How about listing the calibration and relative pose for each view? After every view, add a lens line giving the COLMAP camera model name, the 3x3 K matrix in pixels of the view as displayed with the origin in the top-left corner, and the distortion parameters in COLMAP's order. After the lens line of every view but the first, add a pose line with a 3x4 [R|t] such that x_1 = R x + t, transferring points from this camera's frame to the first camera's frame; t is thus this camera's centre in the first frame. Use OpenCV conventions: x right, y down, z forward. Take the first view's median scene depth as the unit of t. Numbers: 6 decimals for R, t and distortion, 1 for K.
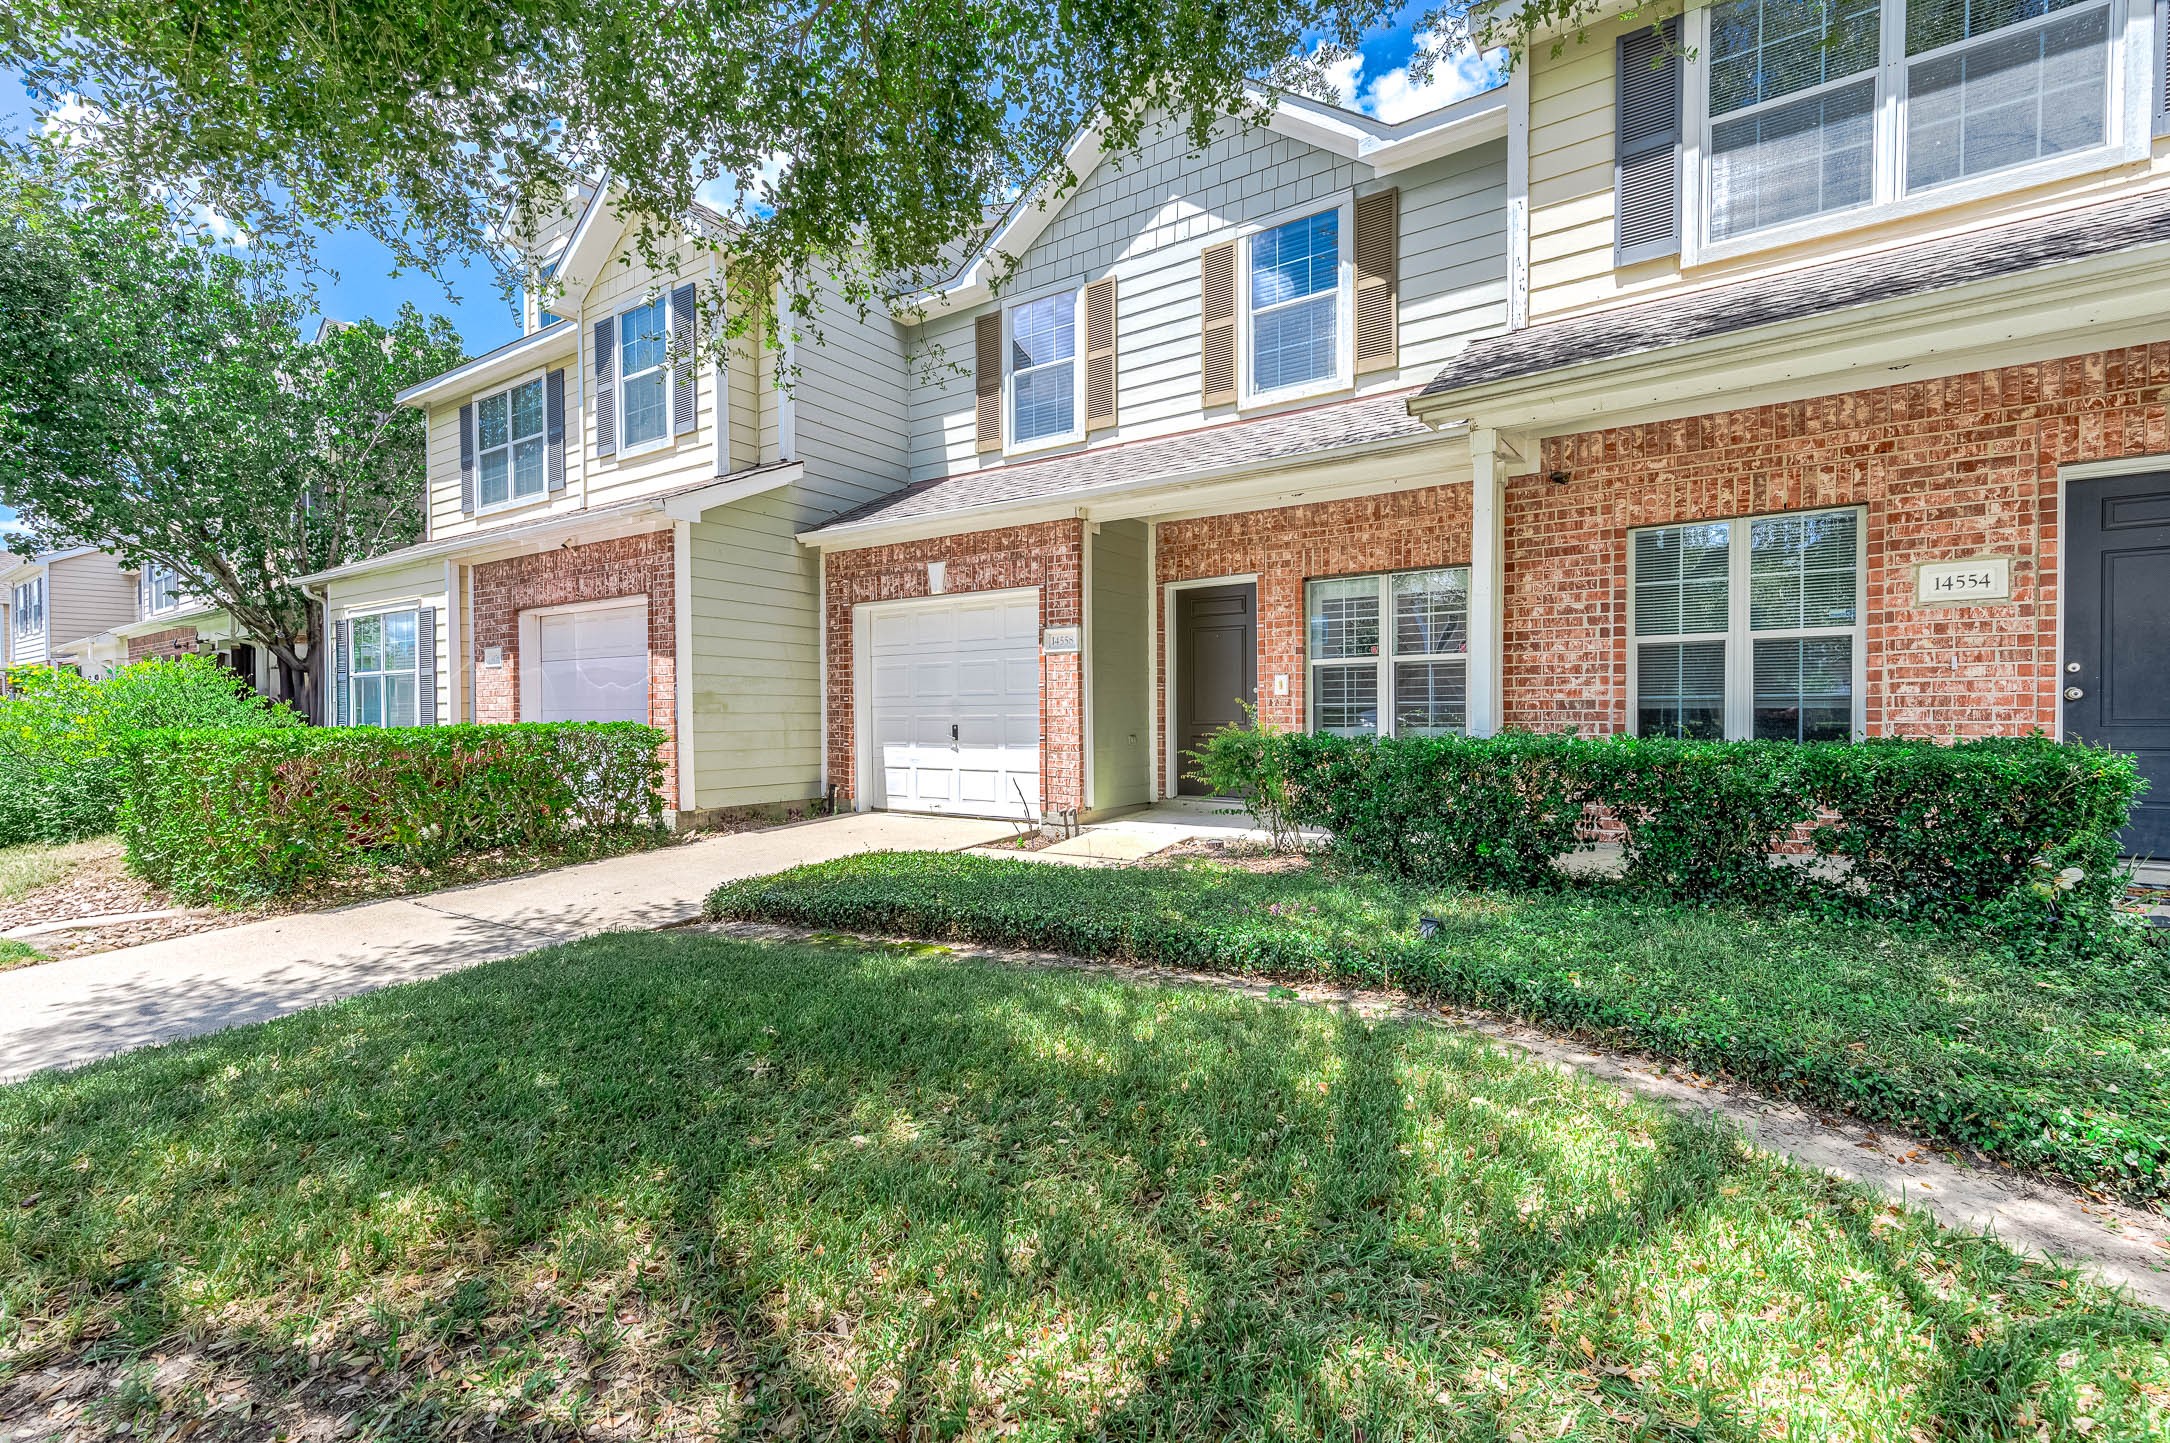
lens RADIAL K [[958.0, 0, 1080.9], [0, 958.0, 725.7], [0, 0, 1]] dist [0.006544, 0.001693]
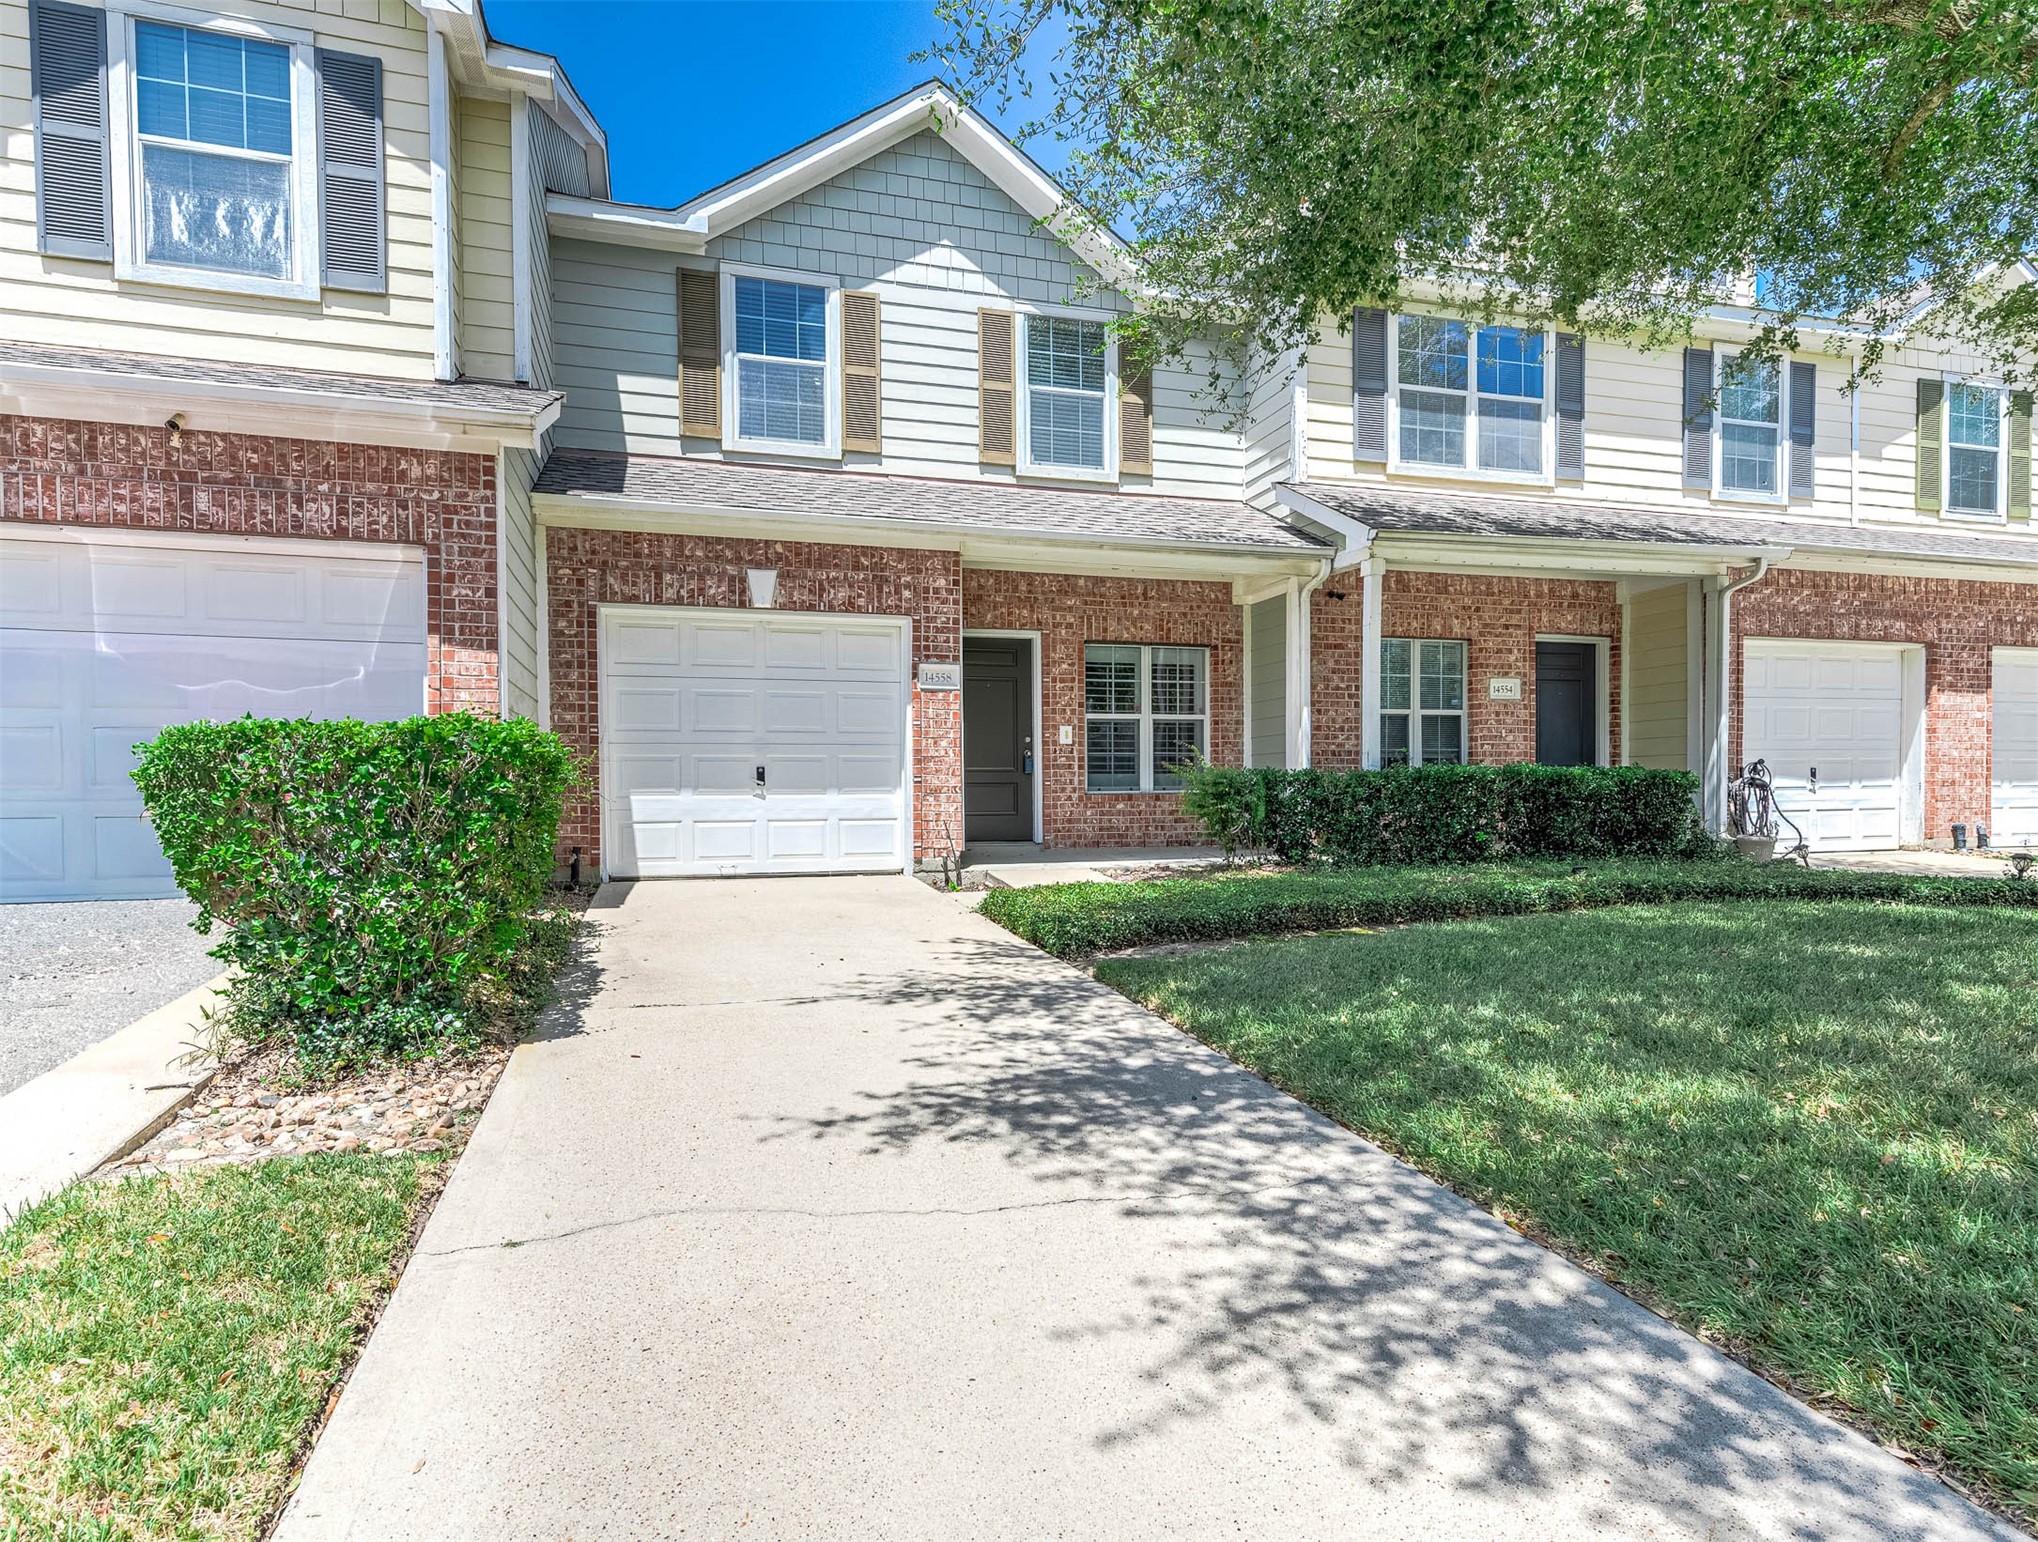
lens RADIAL K [[1074.7, 0, 981.8], [0, 1074.7, 813.3], [0, 0, 1]] dist [0.004242, 0.002763]
pose [[0.638587, -0.010103, 0.769483, -0.800065], [0.011629, 0.999926, 0.003478, 0.042183], [-0.769462, 0.006727, 0.638658, 0.280608]]
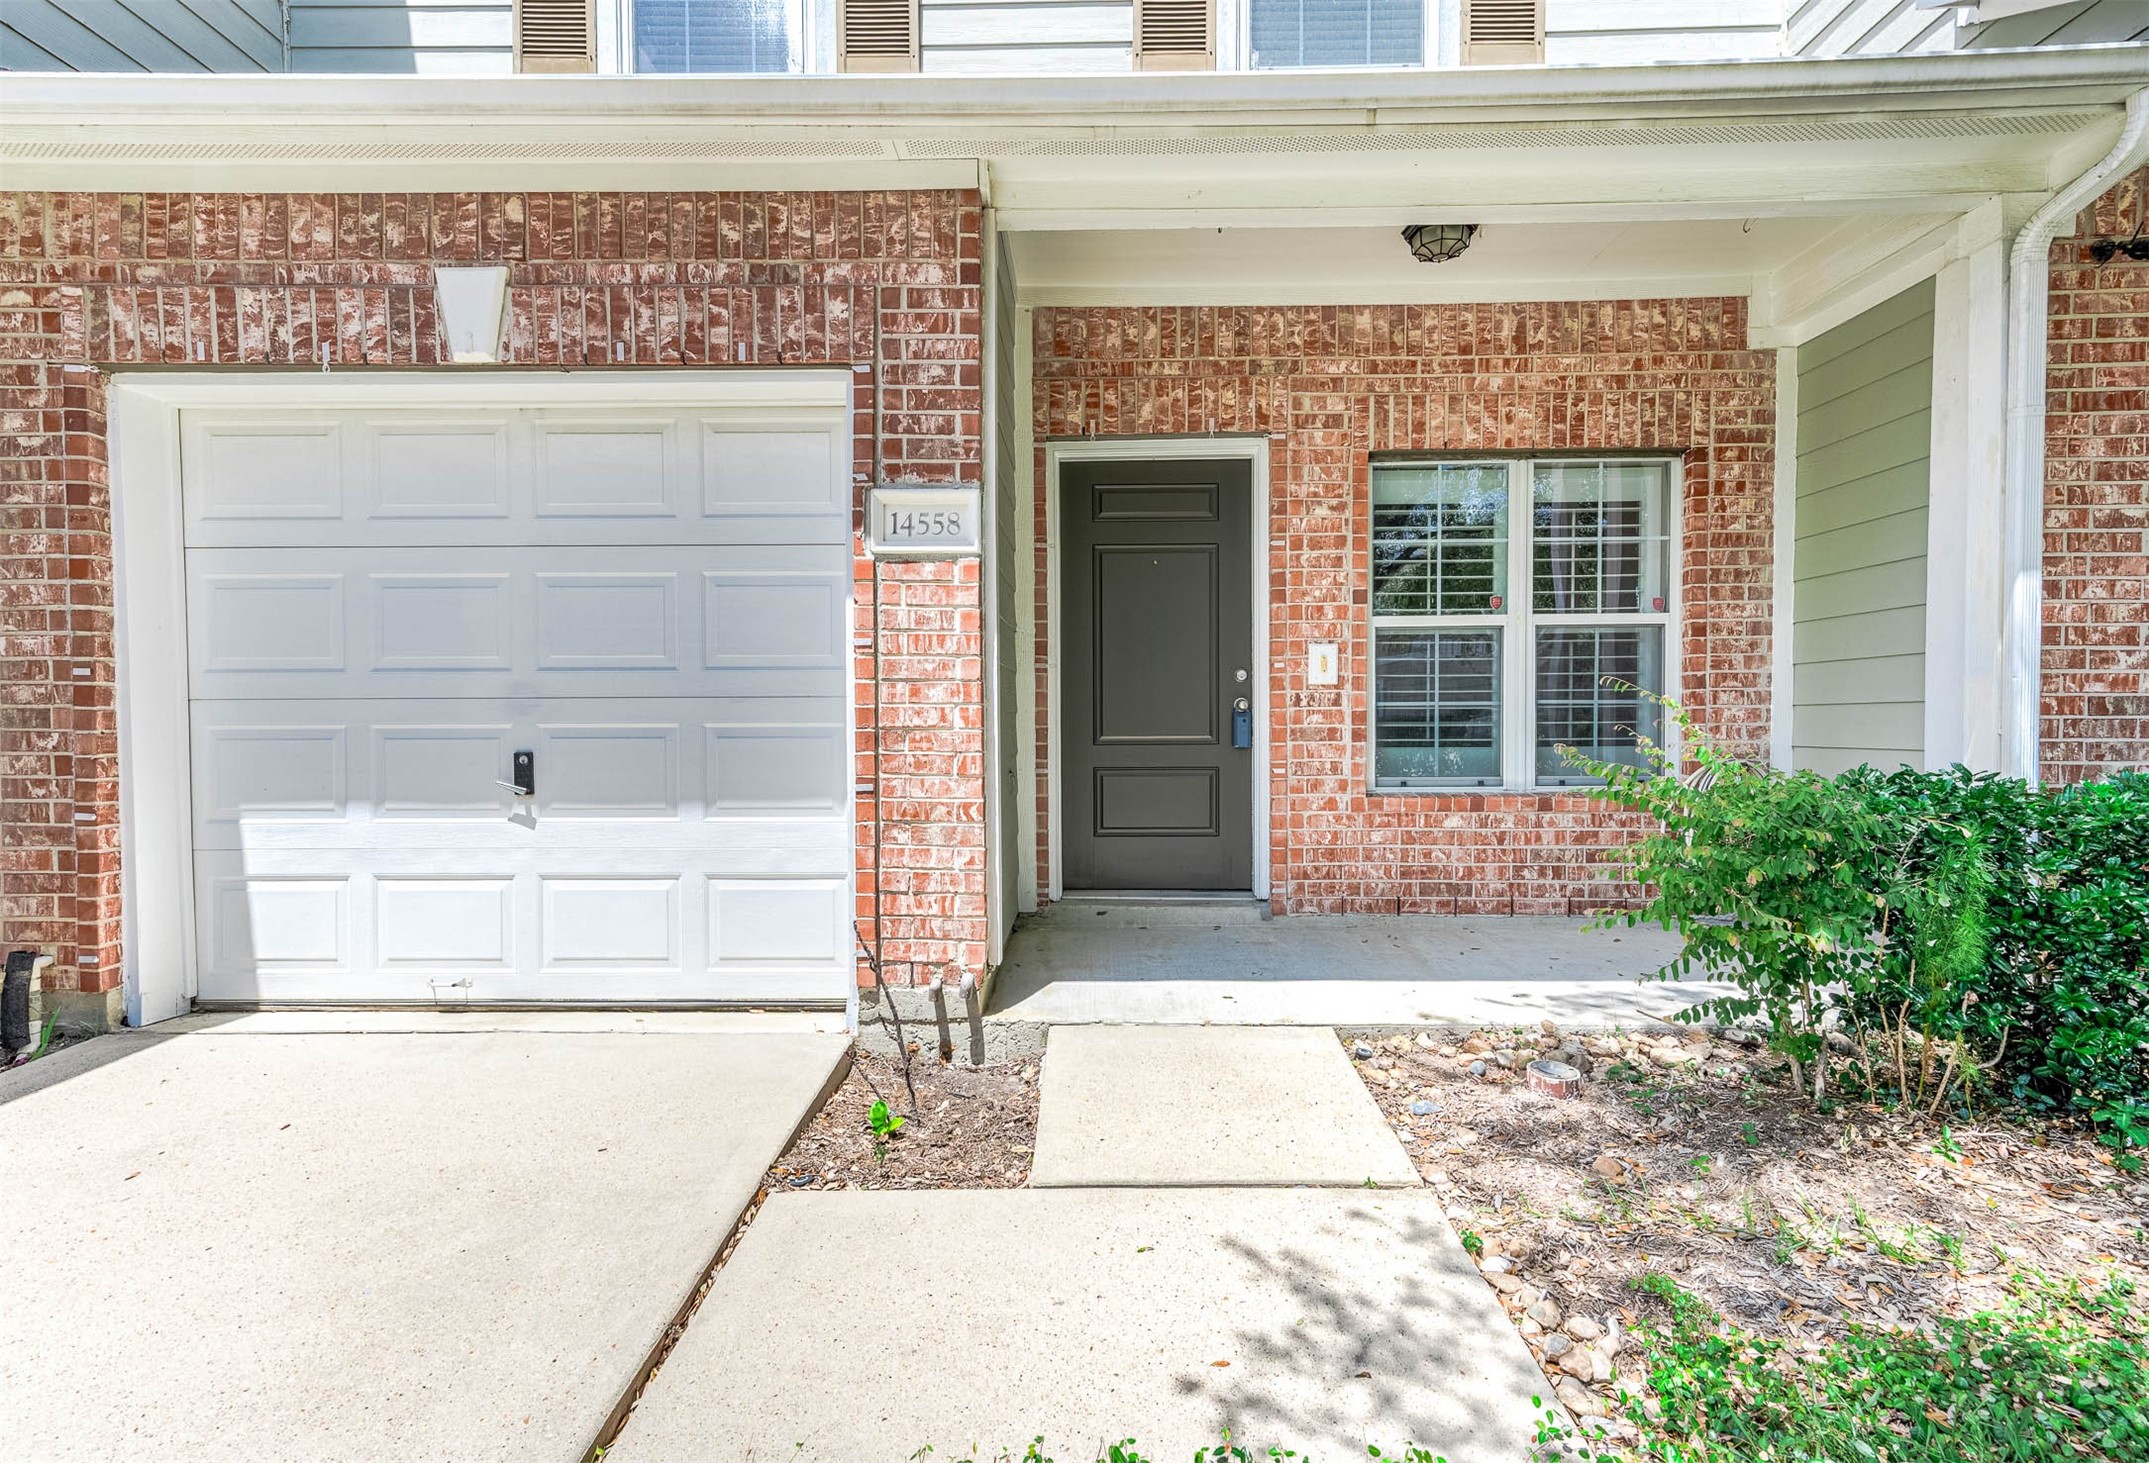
lens RADIAL K [[968.4, 0, 1075.9], [0, 968.4, 739.0], [0, 0, 1]] dist [0.011036, 0.000757]
pose [[0.834666, -0.009144, 0.550681, -0.174764], [0.005144, 0.999948, 0.008807, -0.008627], [-0.550733, -0.004518, 0.834669, 0.643210]]
